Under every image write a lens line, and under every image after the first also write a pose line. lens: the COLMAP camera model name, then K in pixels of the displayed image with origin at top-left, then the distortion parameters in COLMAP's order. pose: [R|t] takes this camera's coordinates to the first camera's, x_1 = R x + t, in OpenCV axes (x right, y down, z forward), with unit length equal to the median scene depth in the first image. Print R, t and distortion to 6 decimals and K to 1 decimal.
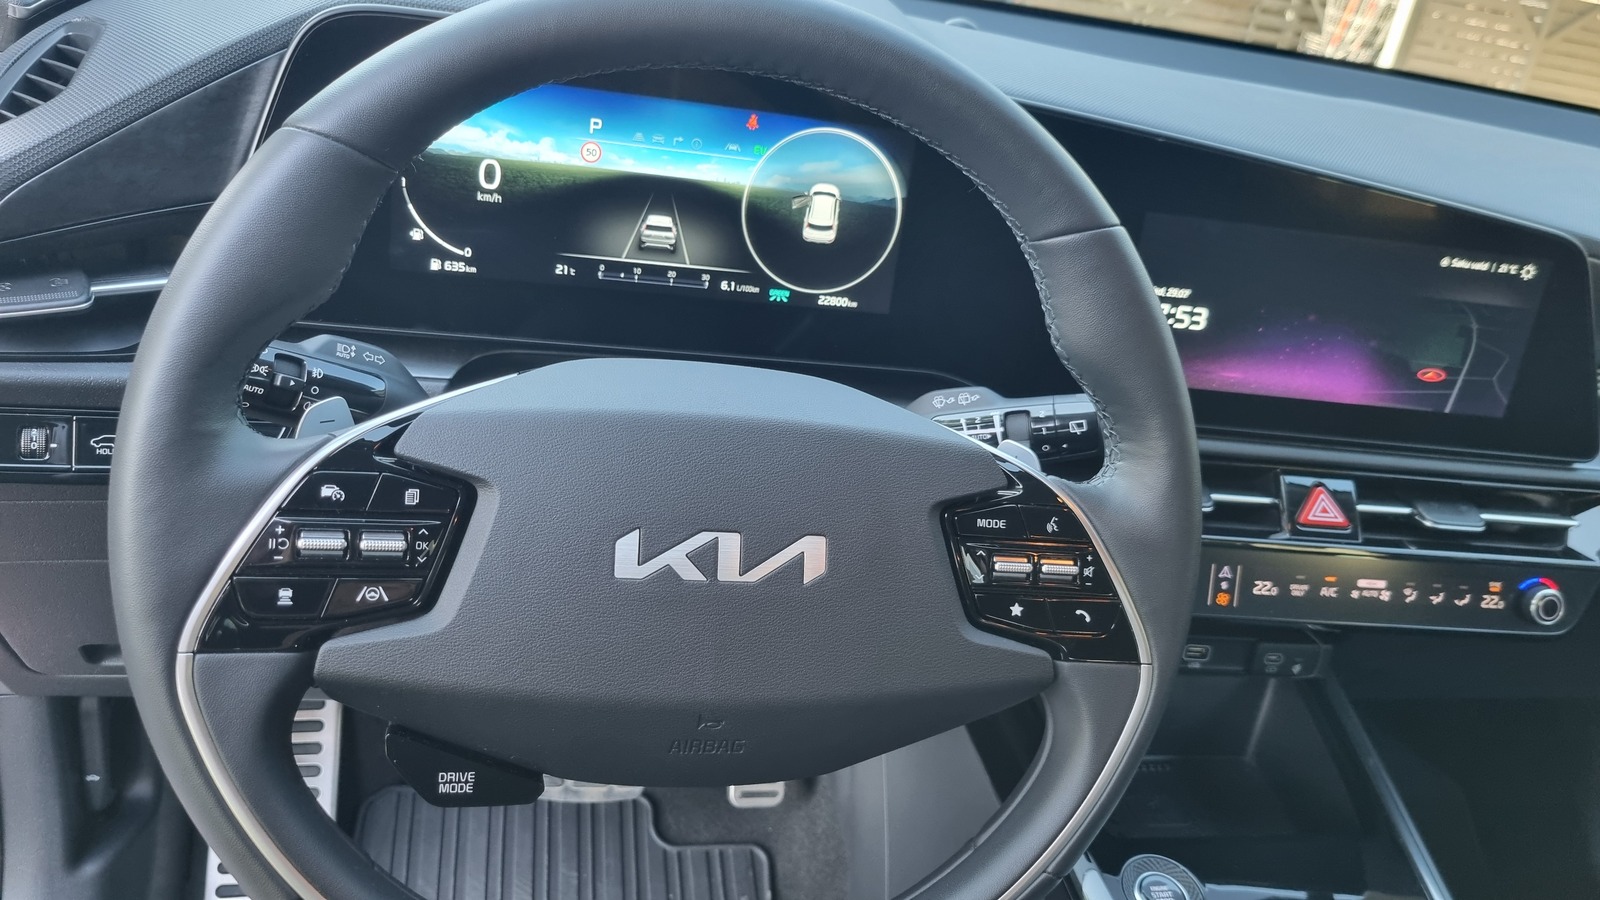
lens RADIAL K [[1233.2, 0, 800.0], [0, 1233.2, 450.0], [0, 0, 1]] dist [0.023449, 0.002660]
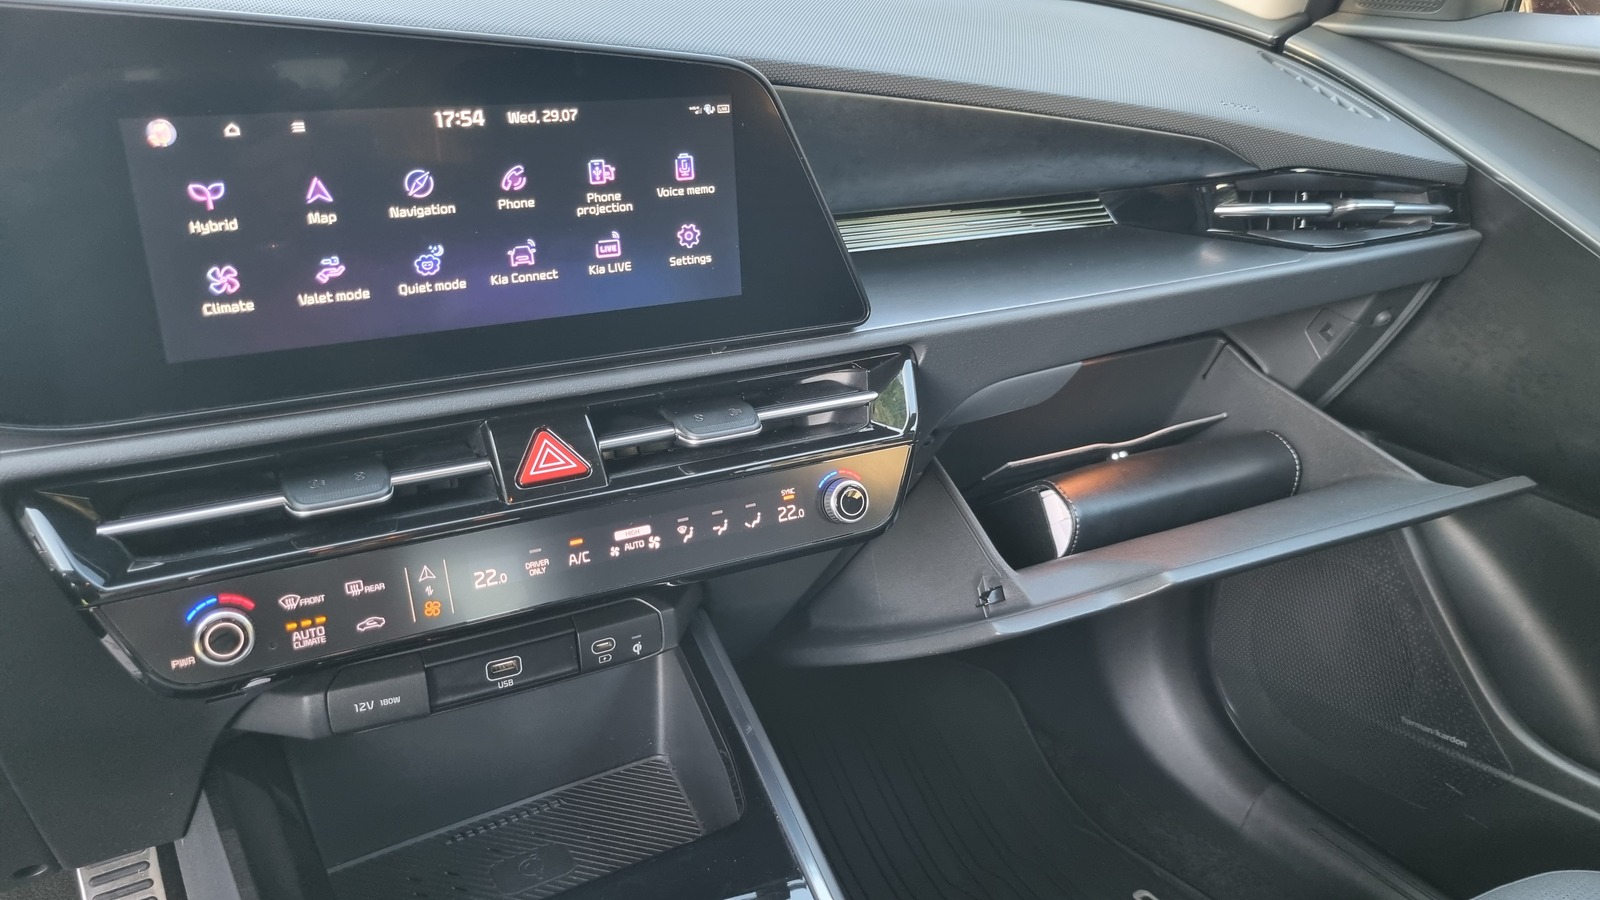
lens RADIAL K [[1233.2, 0, 800.0], [0, 1233.2, 450.0], [0, 0, 1]] dist [0.023449, 0.002660]
pose [[0.934713, -0.255050, 0.247510, 0.381647], [0.255597, 0.966303, 0.030484, 0.060029], [-0.246945, 0.034769, 0.968406, 0.205055]]
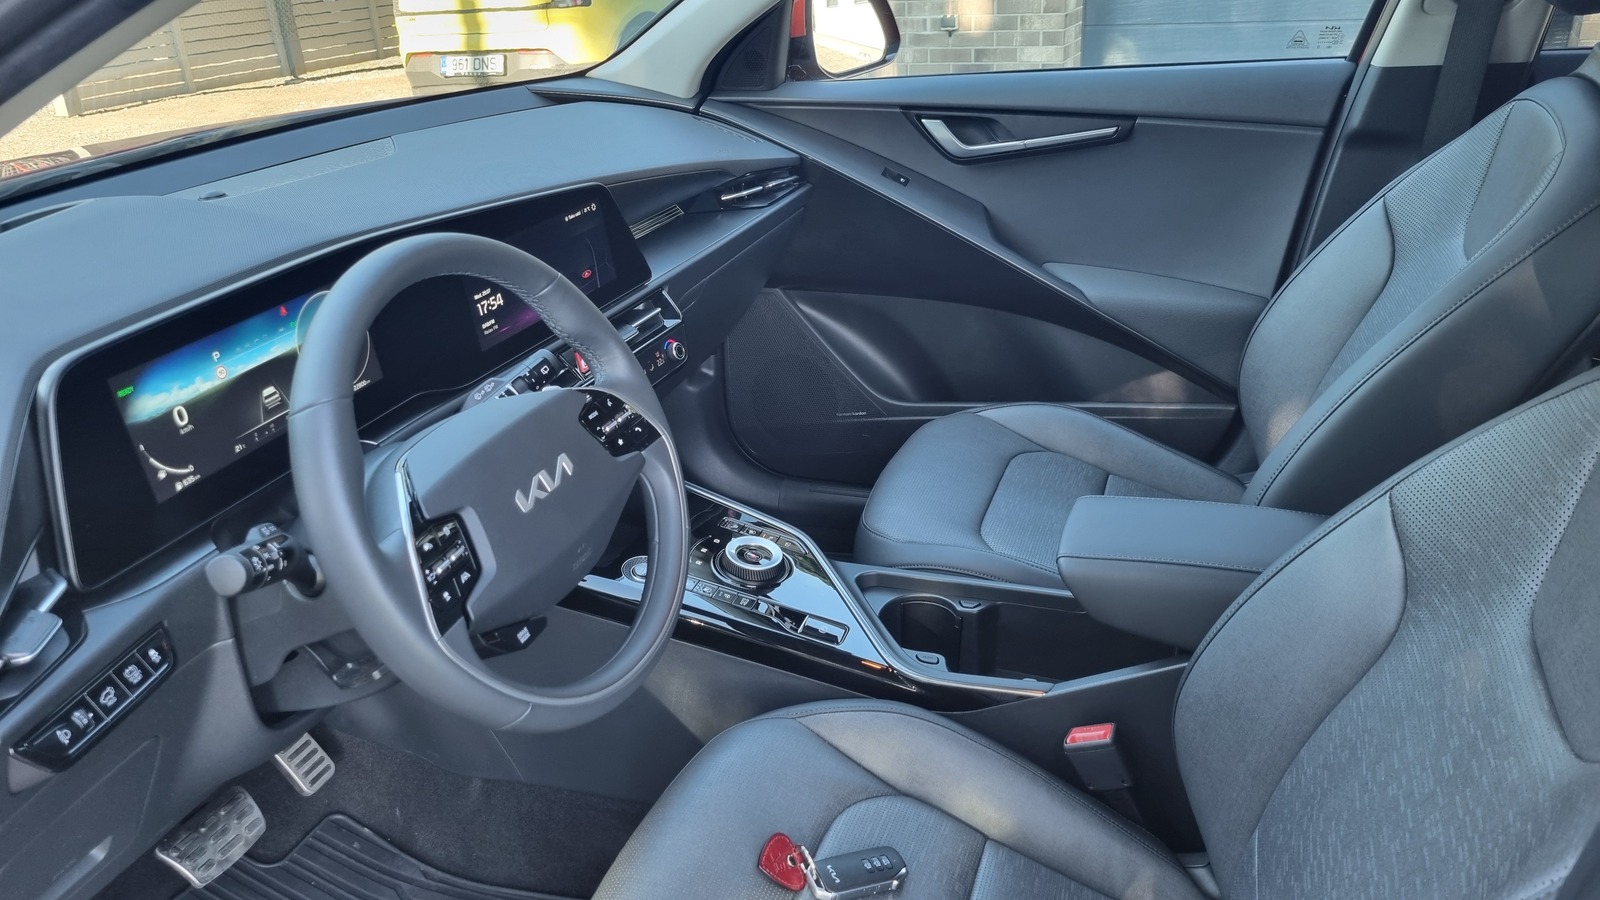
lens RADIAL K [[1191.3, 0, 800.0], [0, 1191.3, 450.0], [0, 0, 1]] dist [0.048013, -0.002437]
pose [[0.521553, -0.522434, 0.674570, -0.701379], [0.472575, 0.835150, 0.281420, -0.195966], [-0.710391, 0.172009, 0.682464, -0.441132]]
